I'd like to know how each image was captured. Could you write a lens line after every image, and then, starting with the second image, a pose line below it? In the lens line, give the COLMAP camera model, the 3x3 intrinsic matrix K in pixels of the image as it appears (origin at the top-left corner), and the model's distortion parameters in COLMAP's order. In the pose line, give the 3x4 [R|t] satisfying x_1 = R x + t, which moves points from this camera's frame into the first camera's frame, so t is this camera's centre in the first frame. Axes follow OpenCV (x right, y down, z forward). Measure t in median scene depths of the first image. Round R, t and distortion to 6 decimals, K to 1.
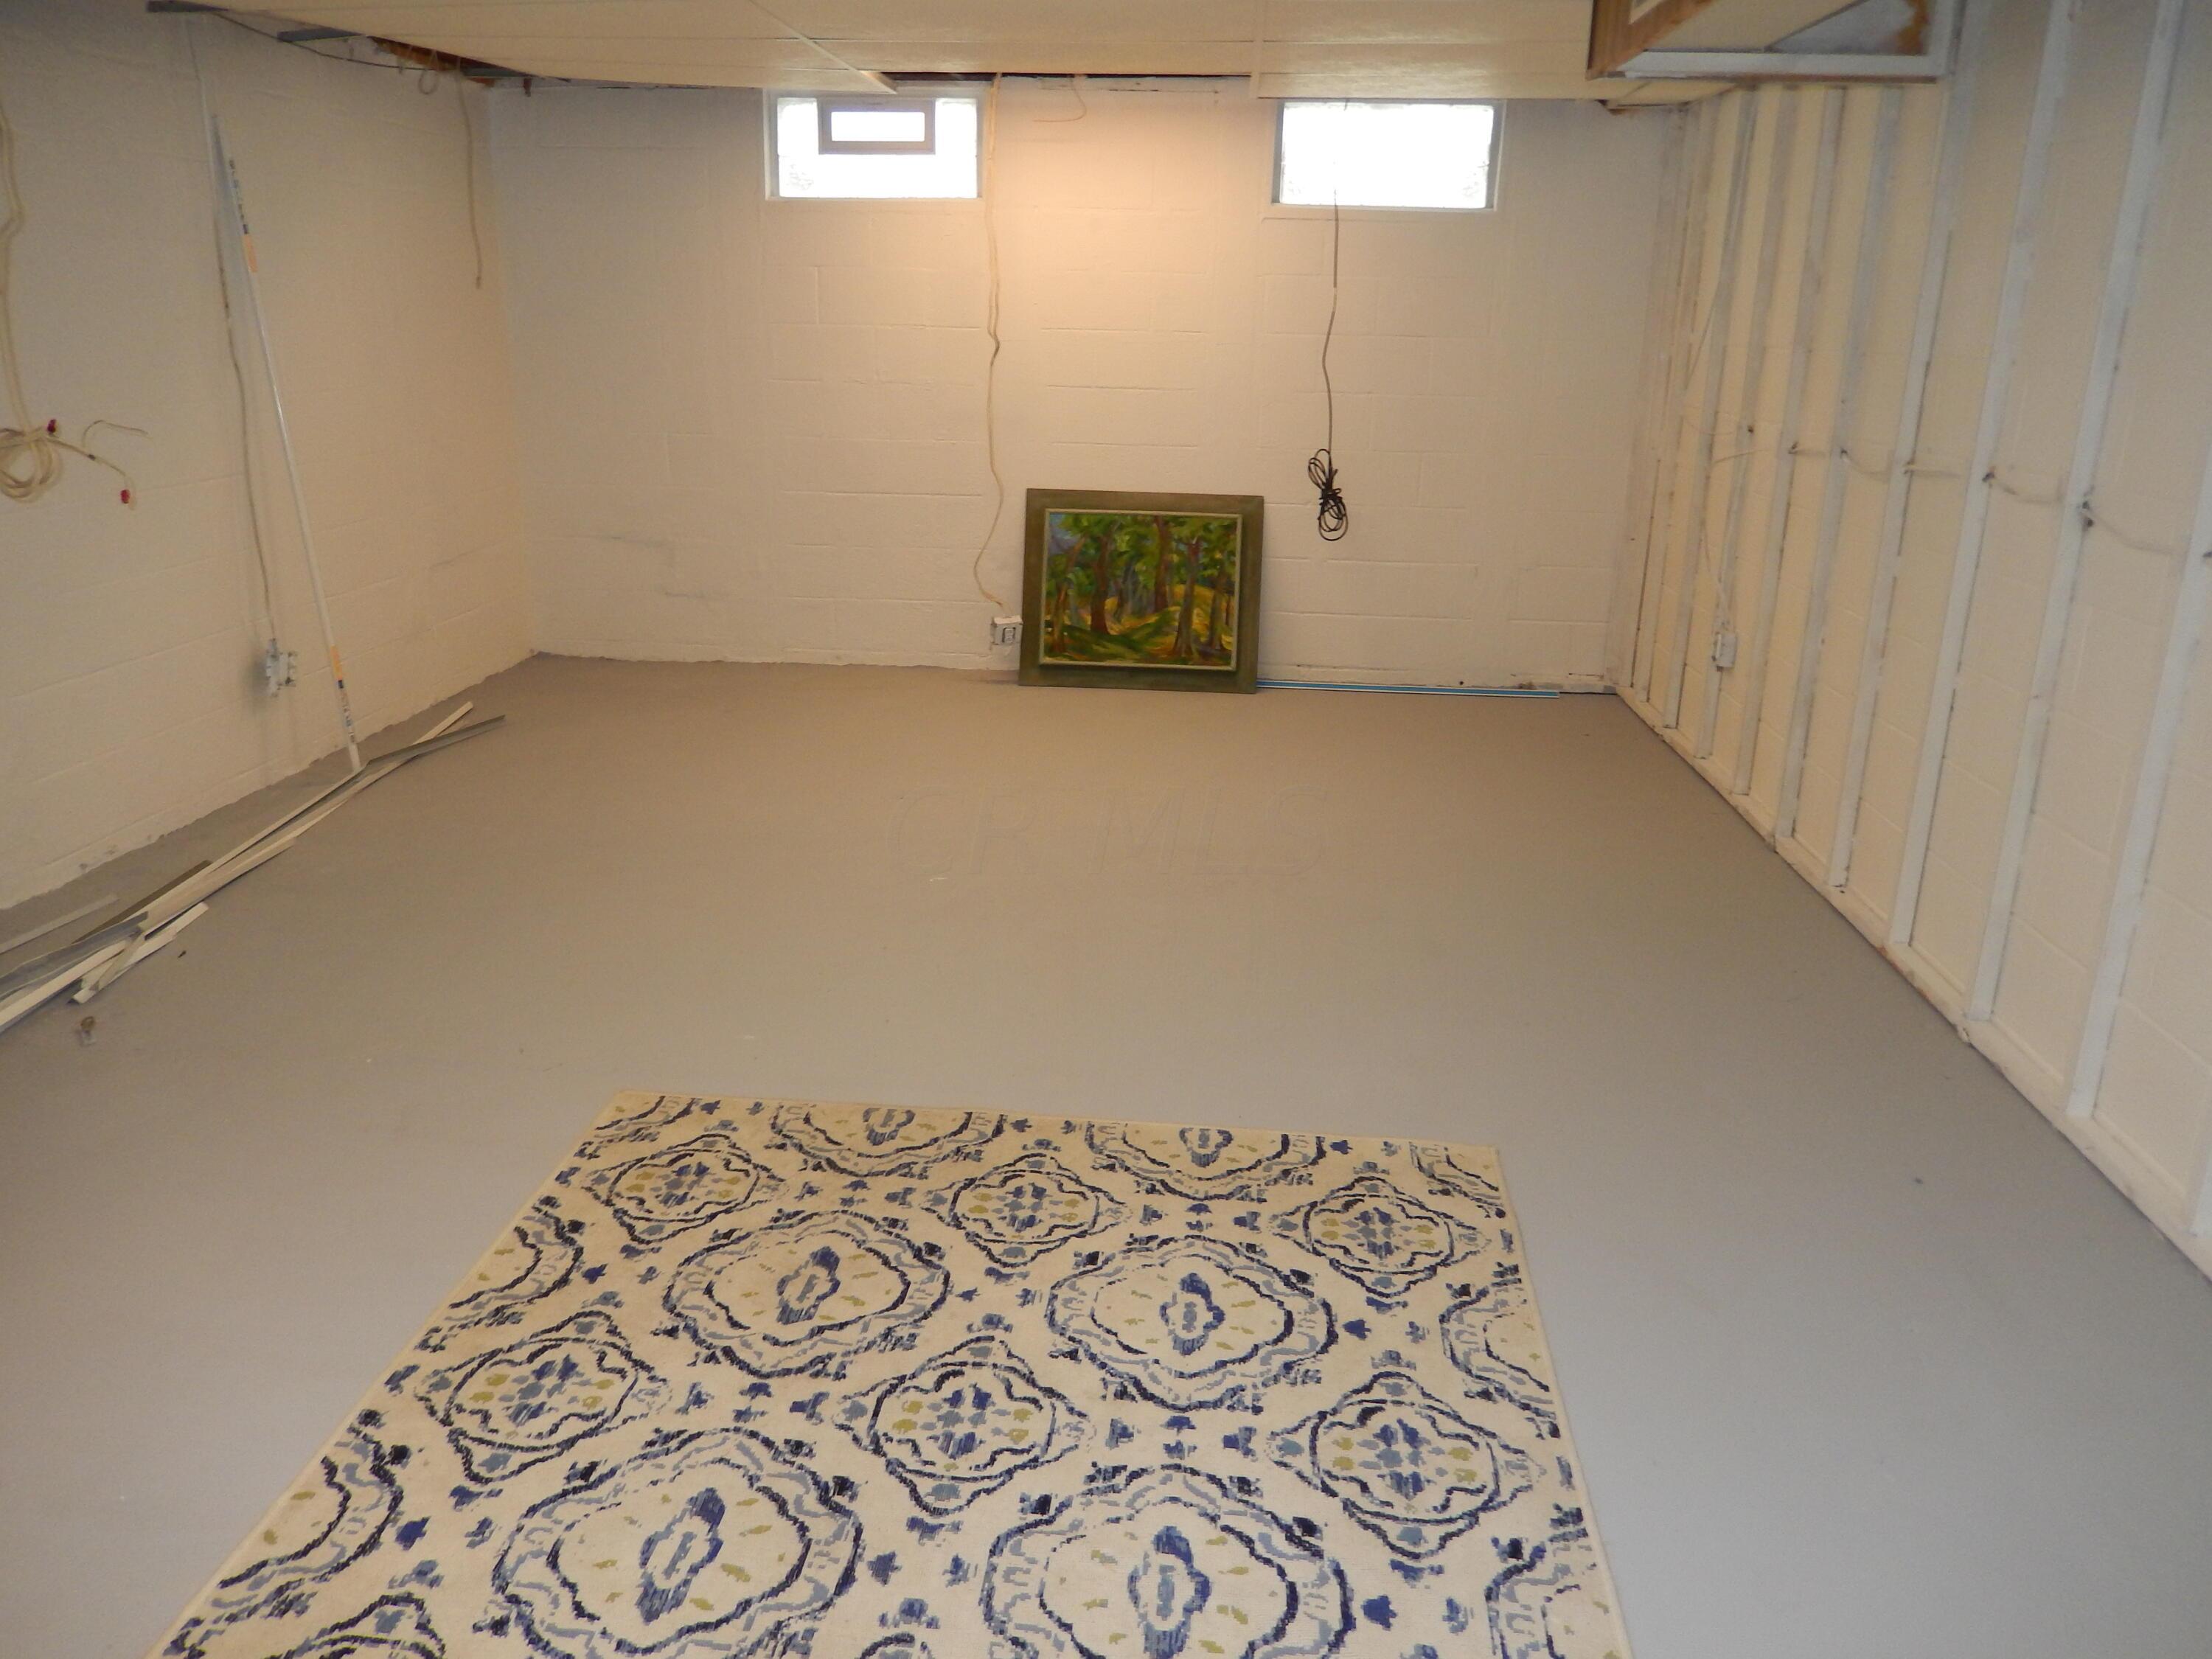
lens RADIAL K [[1660.2, 0, 1112.7], [0, 1660.2, 820.4], [0, 0, 1]] dist [0.003507, -0.011666]
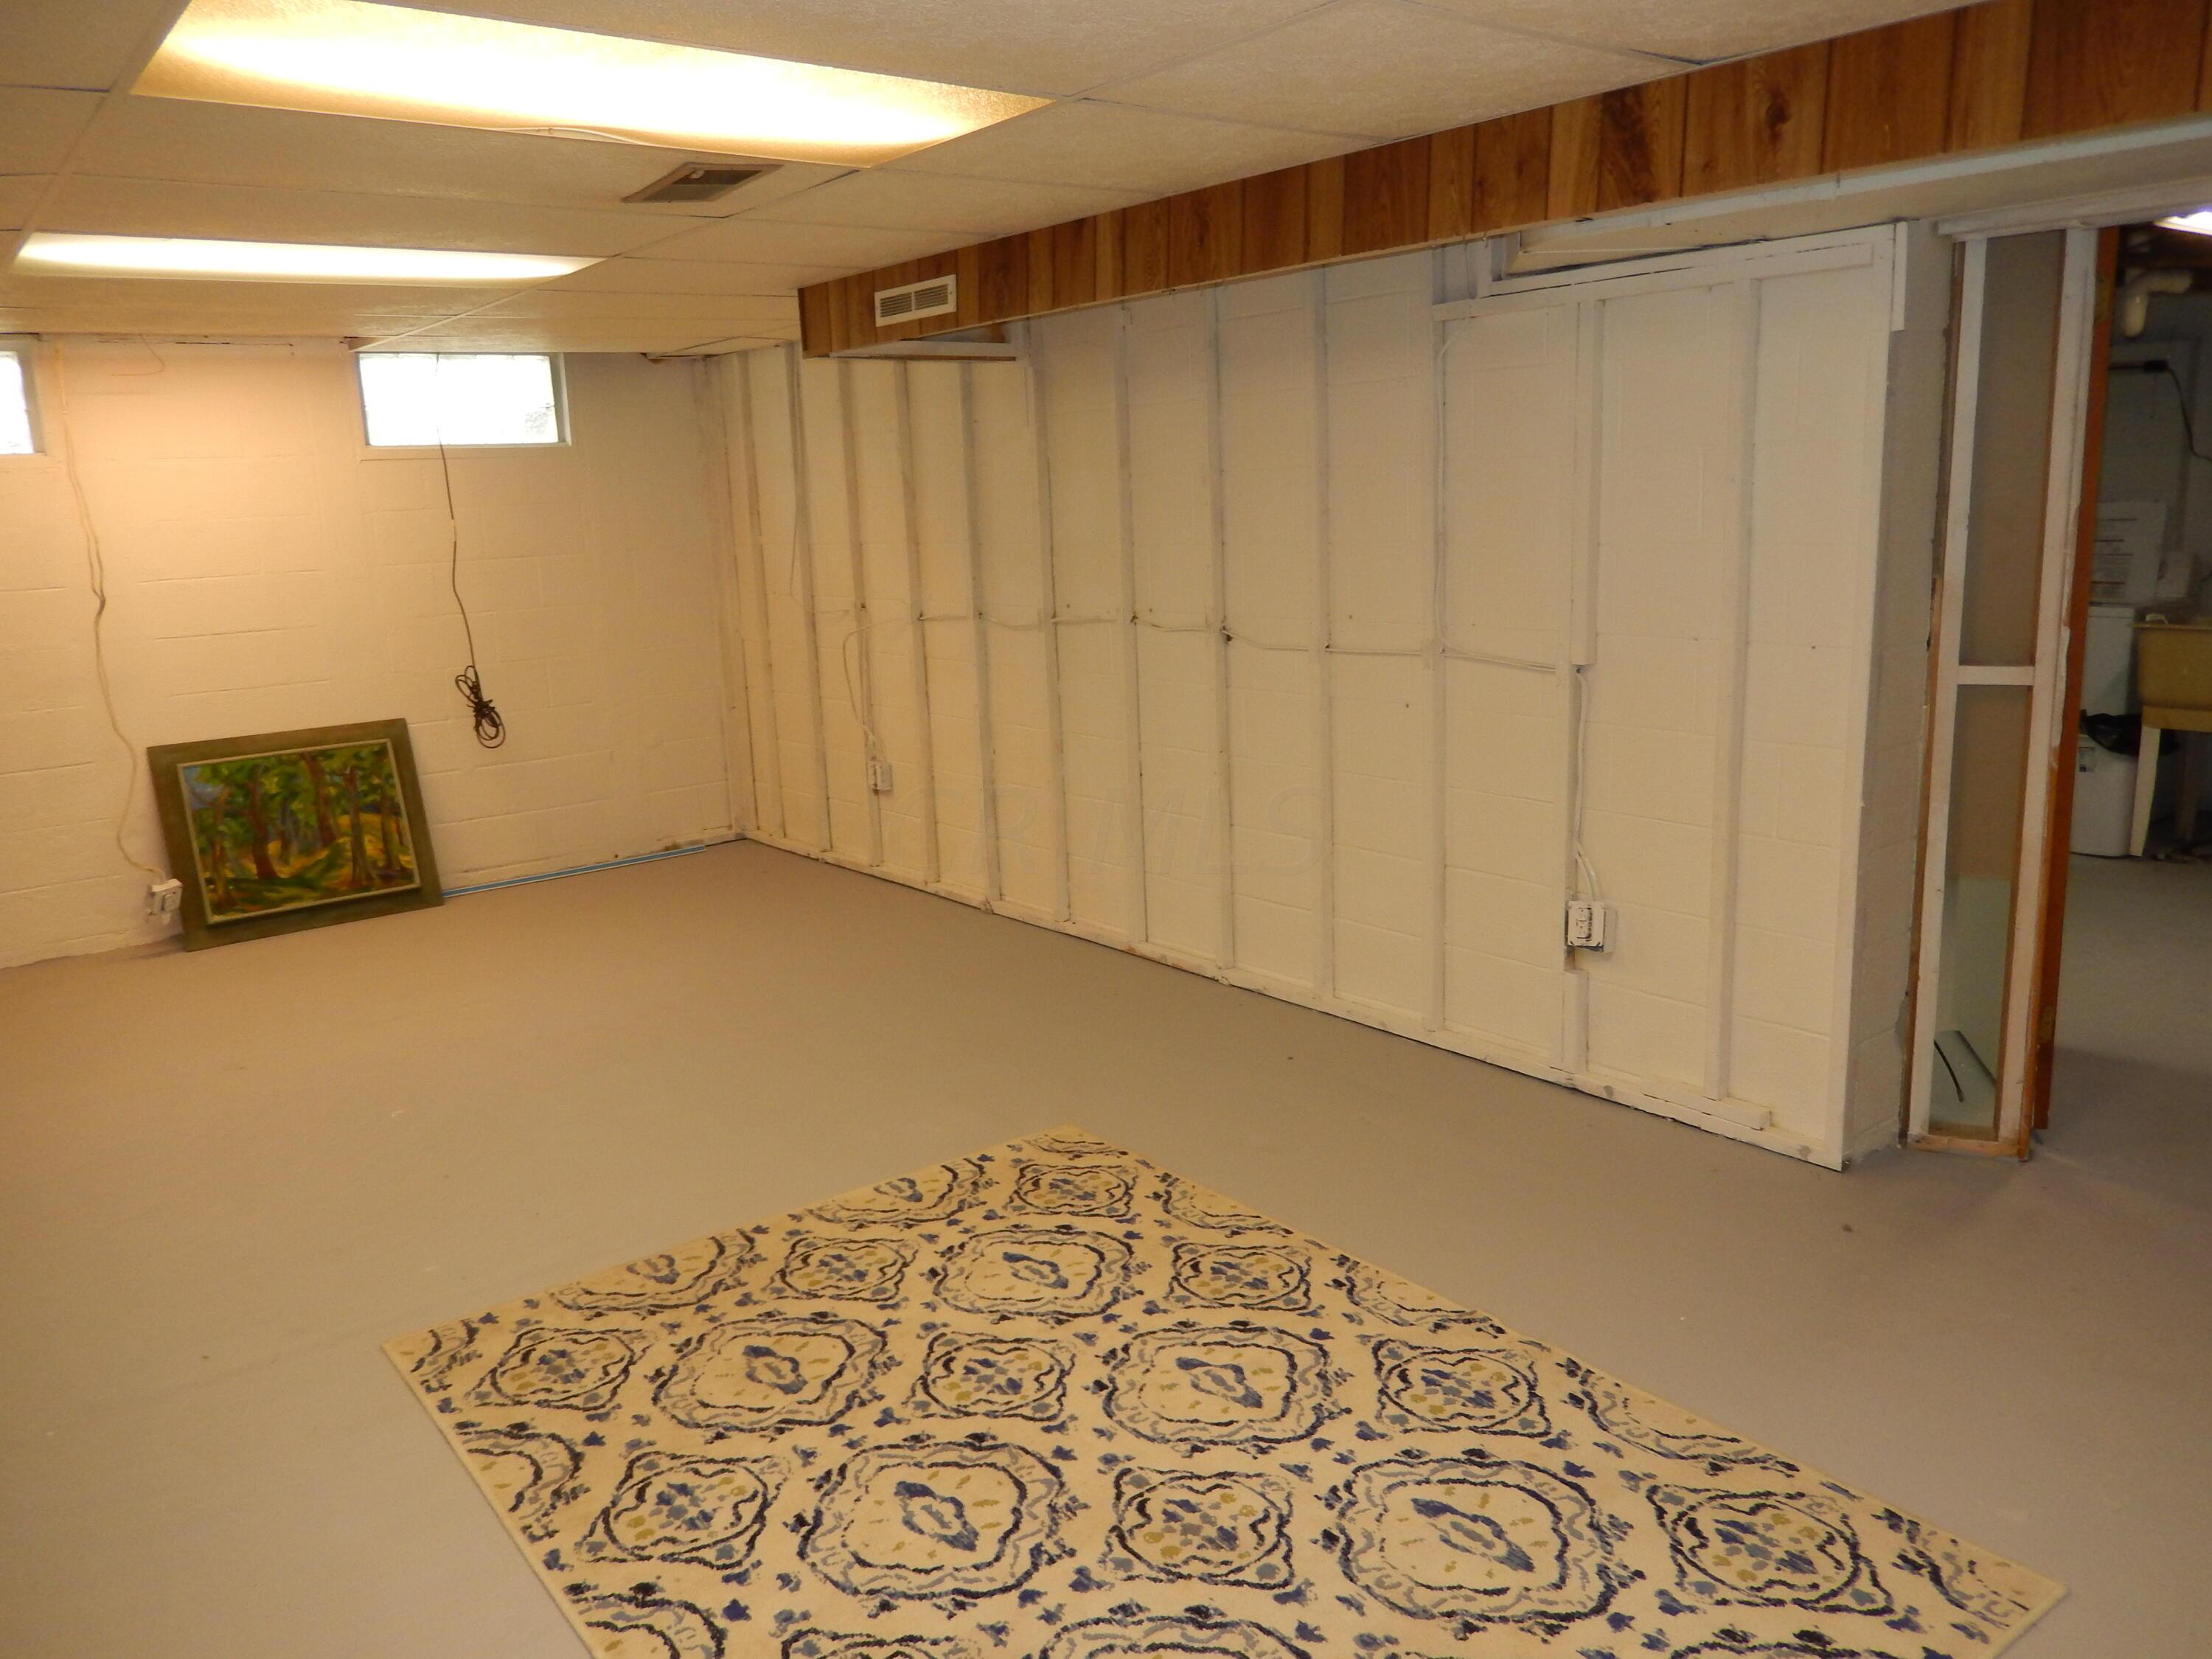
lens RADIAL K [[1660.2, 0, 1096.4], [0, 1660.2, 839.4], [0, 0, 1]] dist [0.003507, -0.011666]
pose [[0.737520, -0.192544, 0.647295, -0.581410], [0.253701, 0.967282, -0.001337, -0.023614], [-0.625859, 0.165206, 0.762238, -0.100213]]
